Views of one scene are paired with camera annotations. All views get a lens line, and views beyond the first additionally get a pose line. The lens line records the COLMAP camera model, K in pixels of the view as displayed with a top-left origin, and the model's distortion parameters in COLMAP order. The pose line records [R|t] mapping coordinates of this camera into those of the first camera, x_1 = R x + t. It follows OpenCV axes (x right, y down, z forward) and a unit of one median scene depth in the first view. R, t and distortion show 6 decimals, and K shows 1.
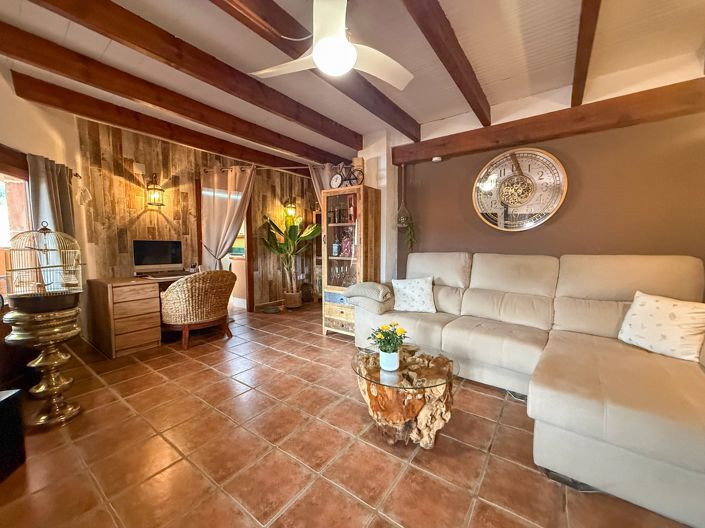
lens RADIAL K [[280.5, 0, 350.6], [0, 280.5, 264.1], [0, 0, 1]] dist [0.000223, 0.000044]
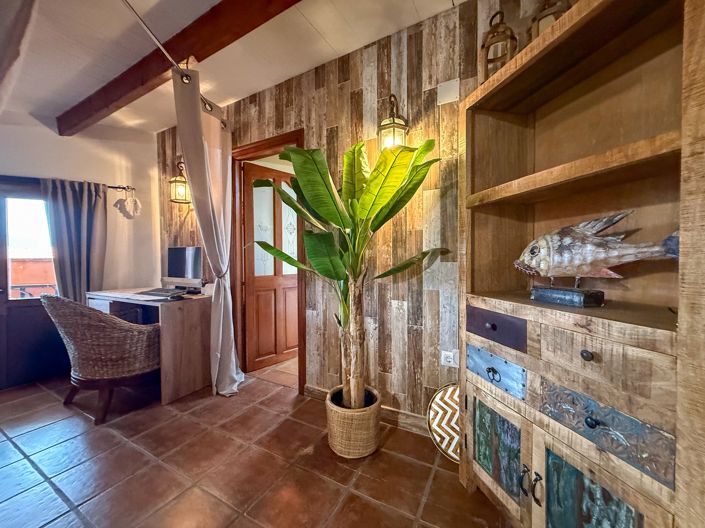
lens RADIAL K [[280.5, 0, 350.6], [0, 280.5, 264.1], [0, 0, 1]] dist [0.000223, 0.000044]
pose [[0.117803, 0.016246, -0.992904, 0.105497], [-0.062675, 0.997994, 0.008893, -0.052059], [0.991057, 0.061183, 0.118585, 0.981285]]
